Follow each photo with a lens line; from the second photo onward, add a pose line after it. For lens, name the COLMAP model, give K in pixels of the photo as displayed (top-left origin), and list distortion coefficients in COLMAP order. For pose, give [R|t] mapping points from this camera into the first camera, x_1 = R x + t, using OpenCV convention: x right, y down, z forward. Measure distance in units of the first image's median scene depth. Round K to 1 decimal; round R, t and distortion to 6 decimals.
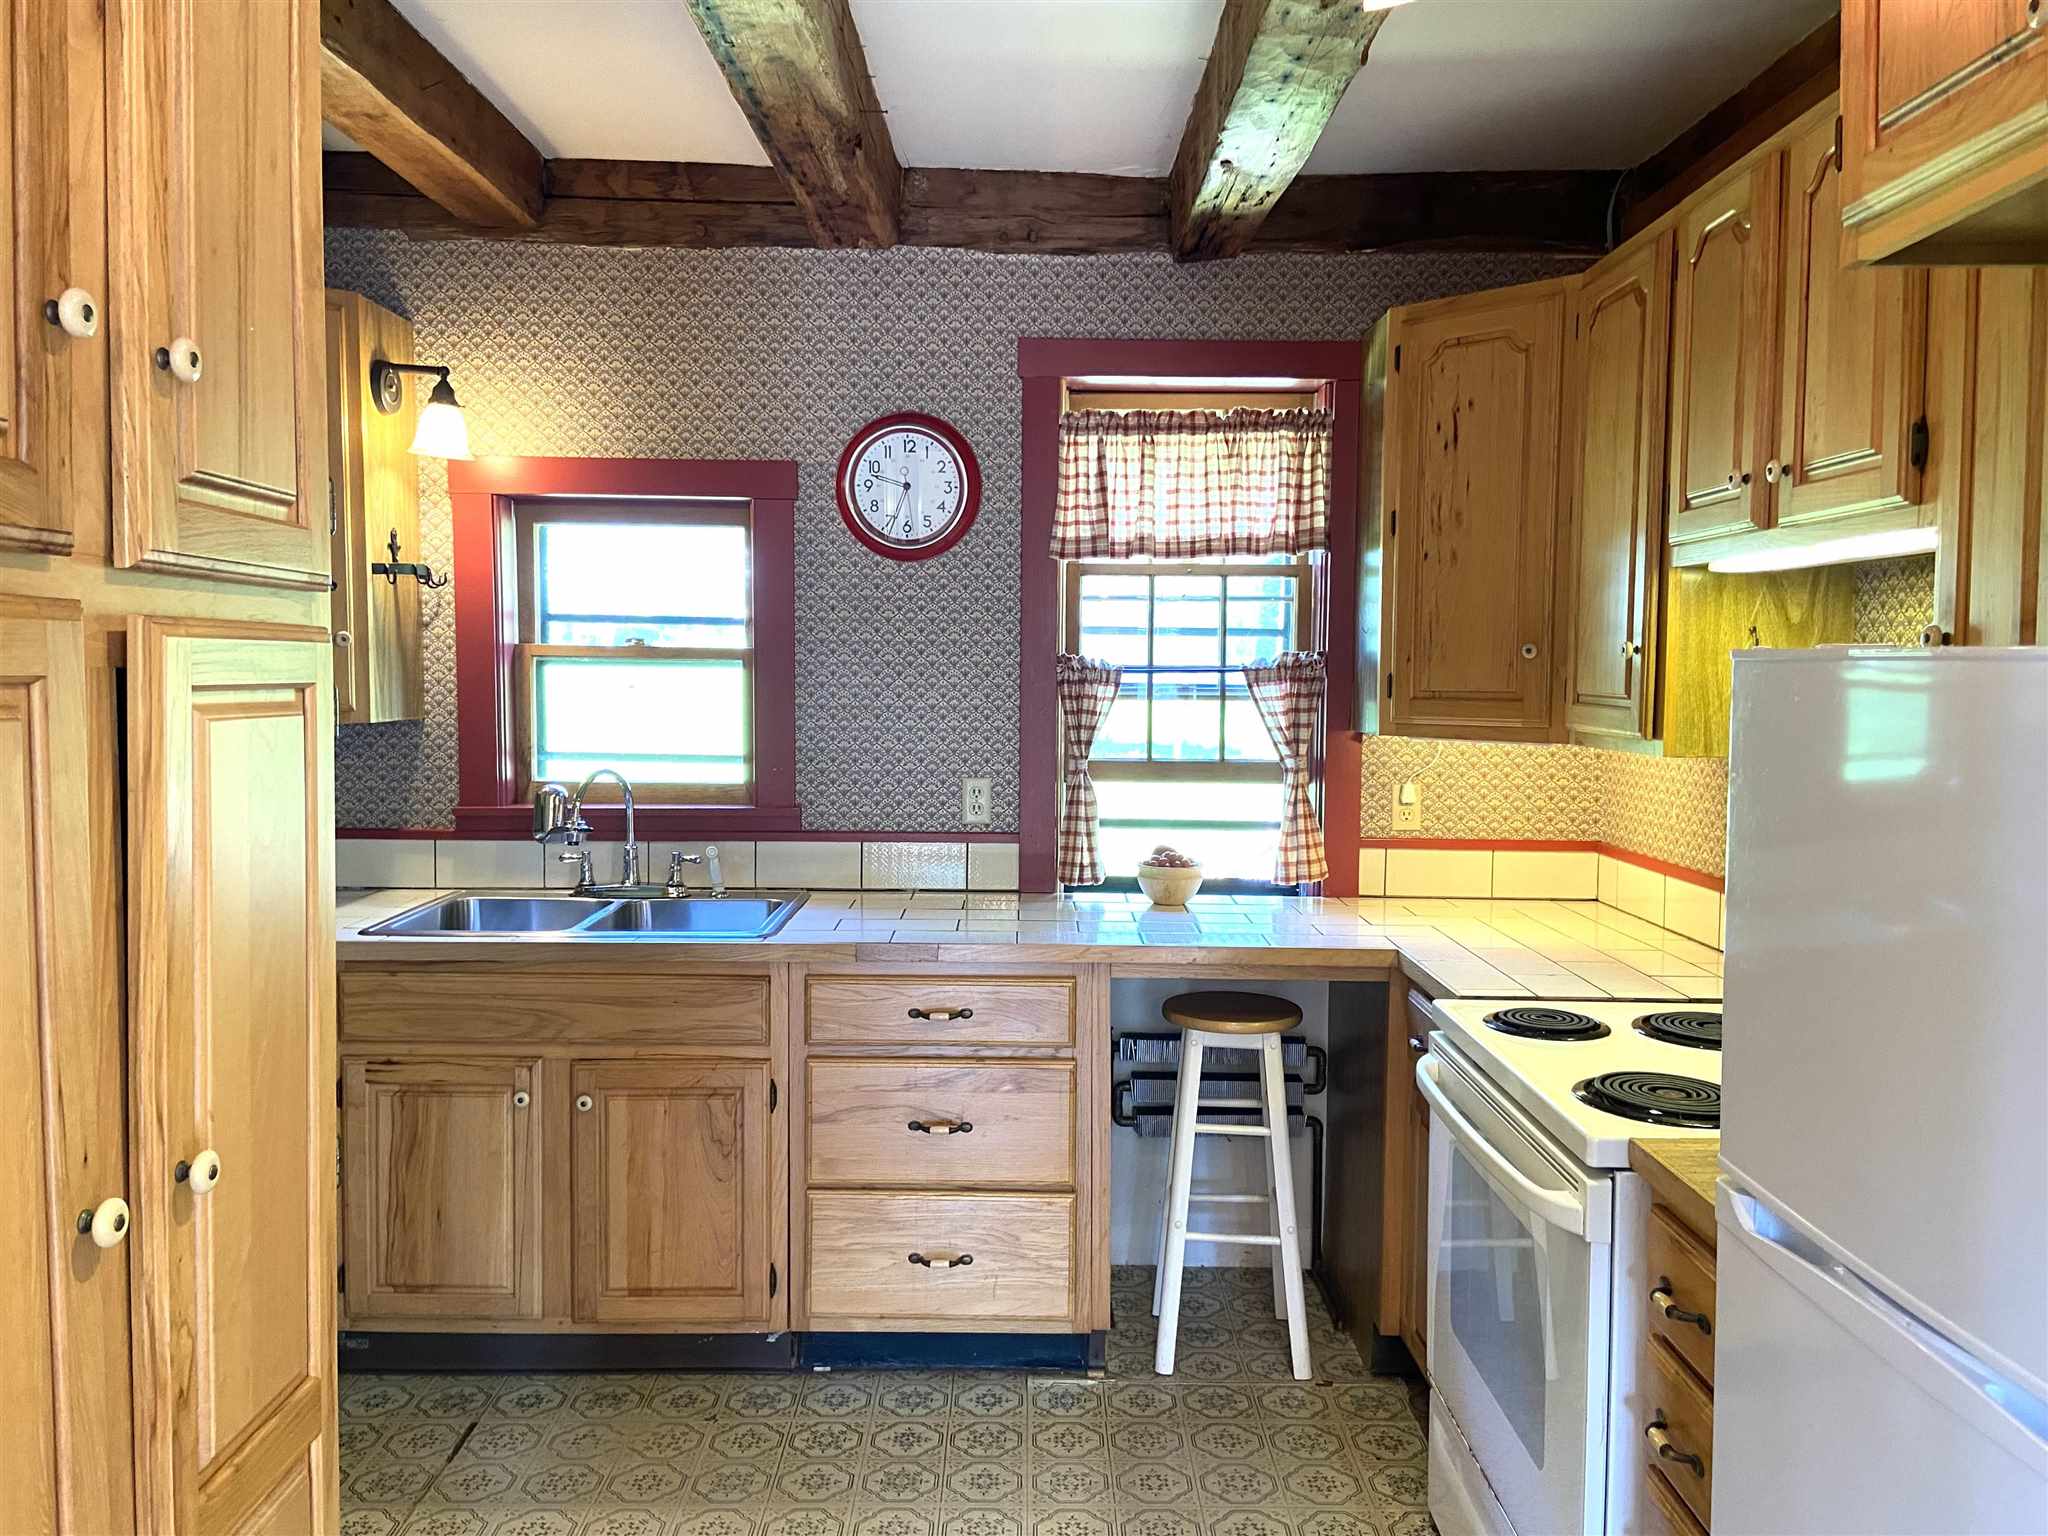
lens RADIAL K [[1530.2, 0, 1027.9], [0, 1530.2, 761.2], [0, 0, 1]] dist [0.119677, -0.146808]
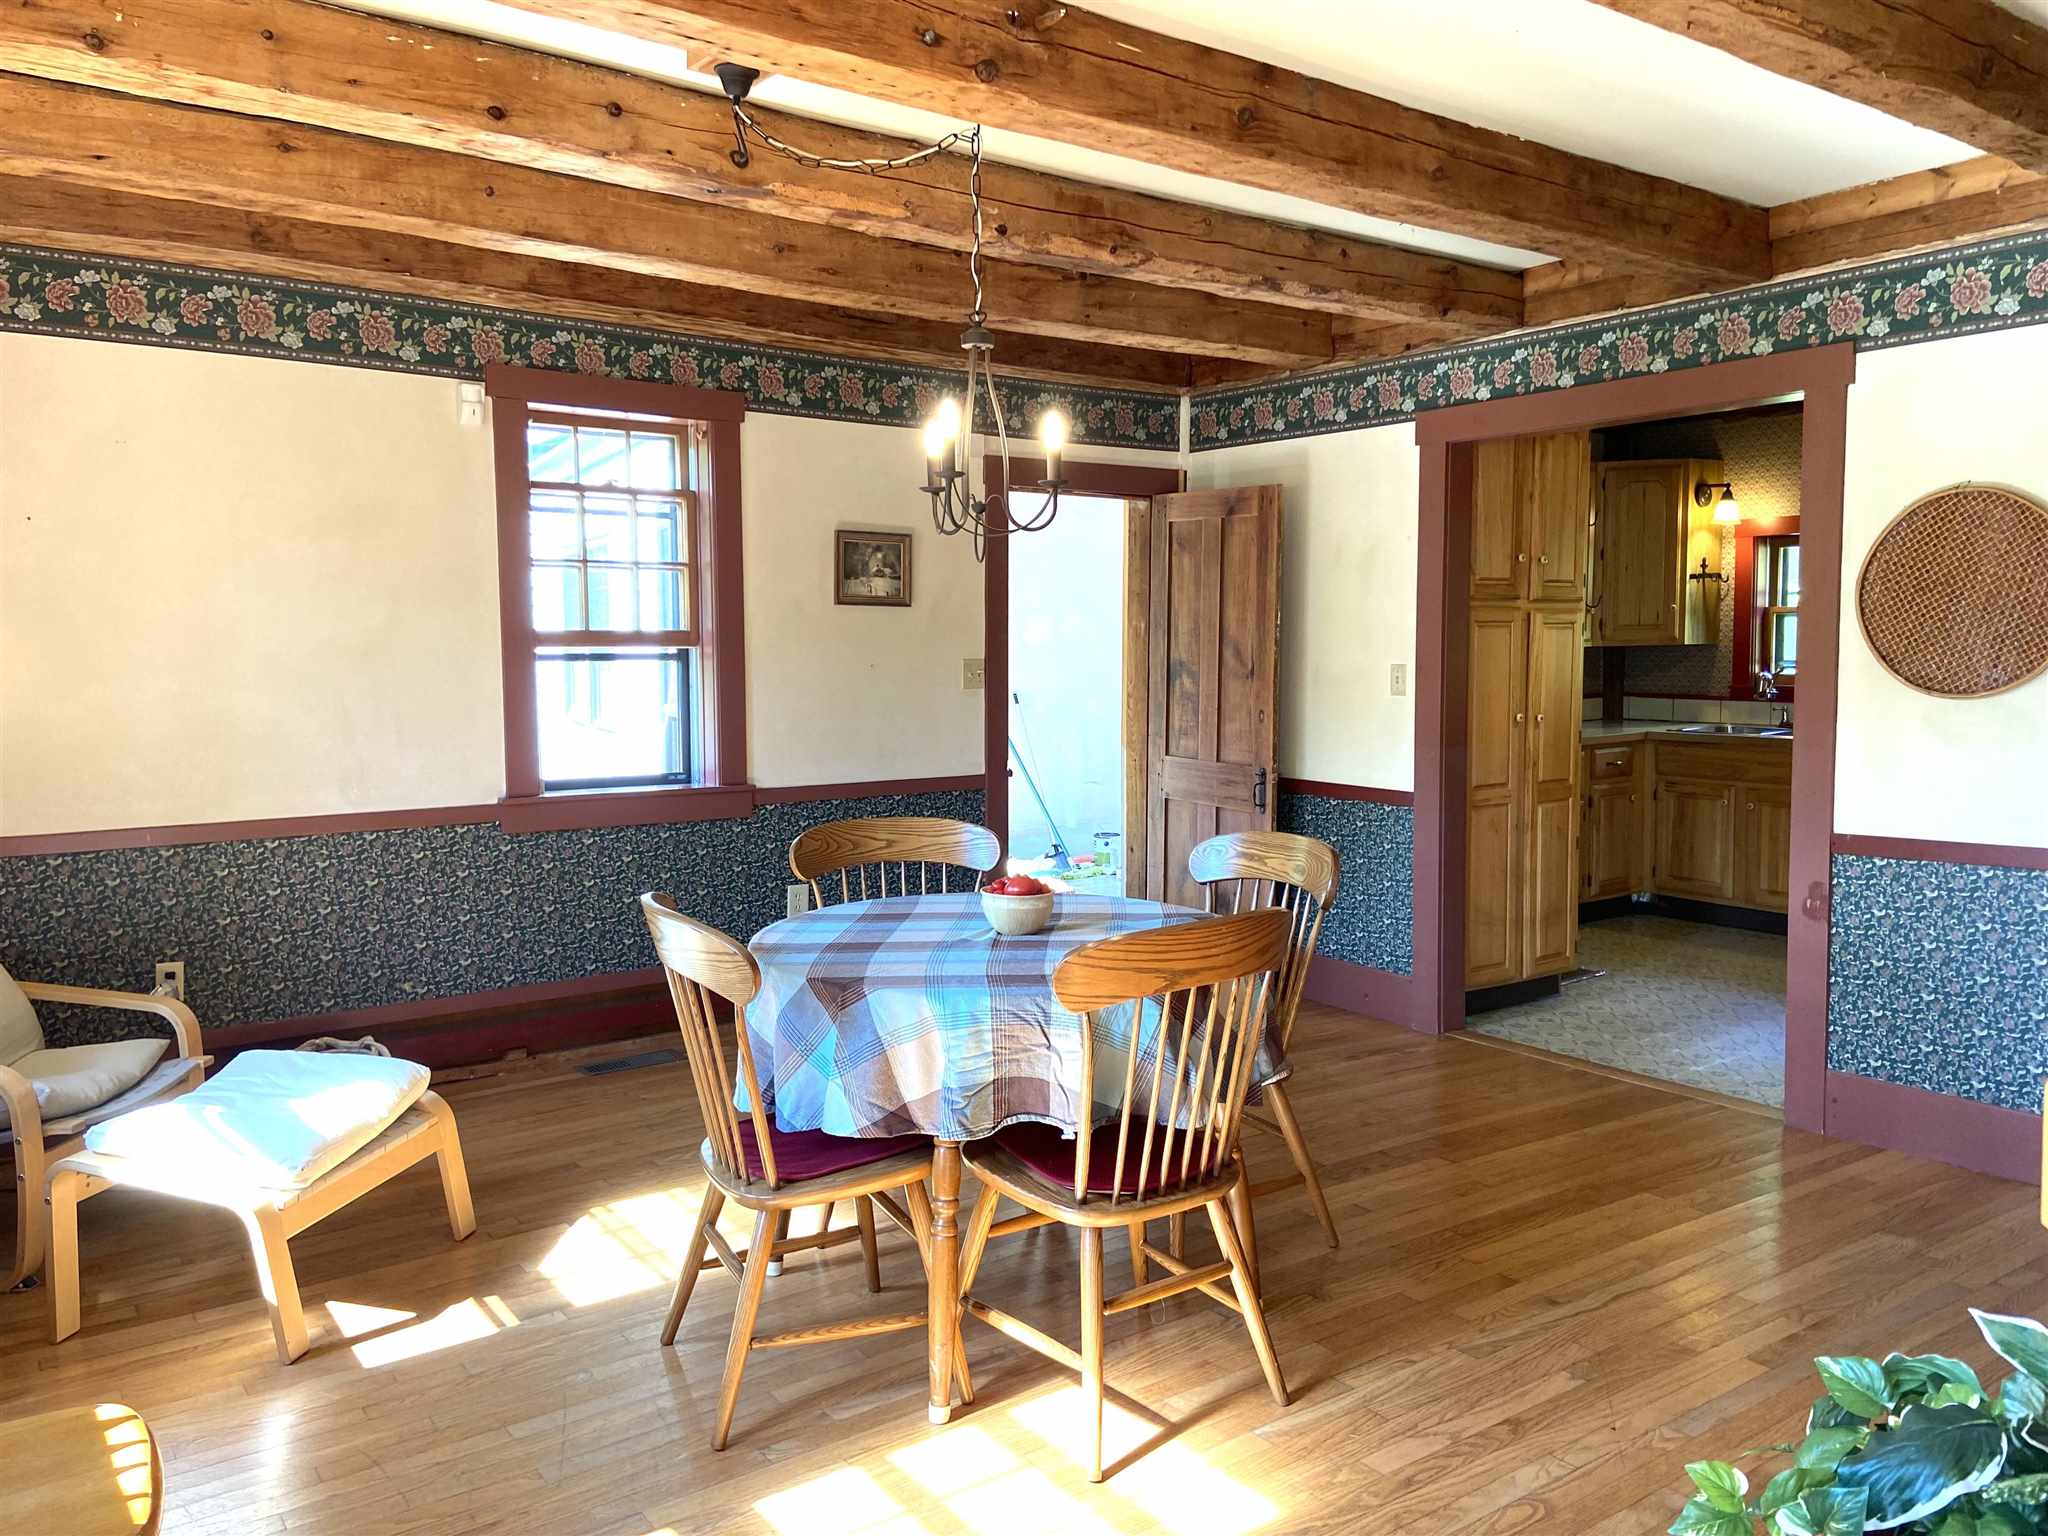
lens RADIAL K [[1530.2, 0, 1027.9], [0, 1530.2, 761.2], [0, 0, 1]] dist [0.119677, -0.146808]
pose [[0.579298, 0.052830, -0.813402, 0.881493], [-0.033541, 0.998597, 0.040971, 0.084944], [0.814426, 0.003548, 0.580257, -1.106584]]
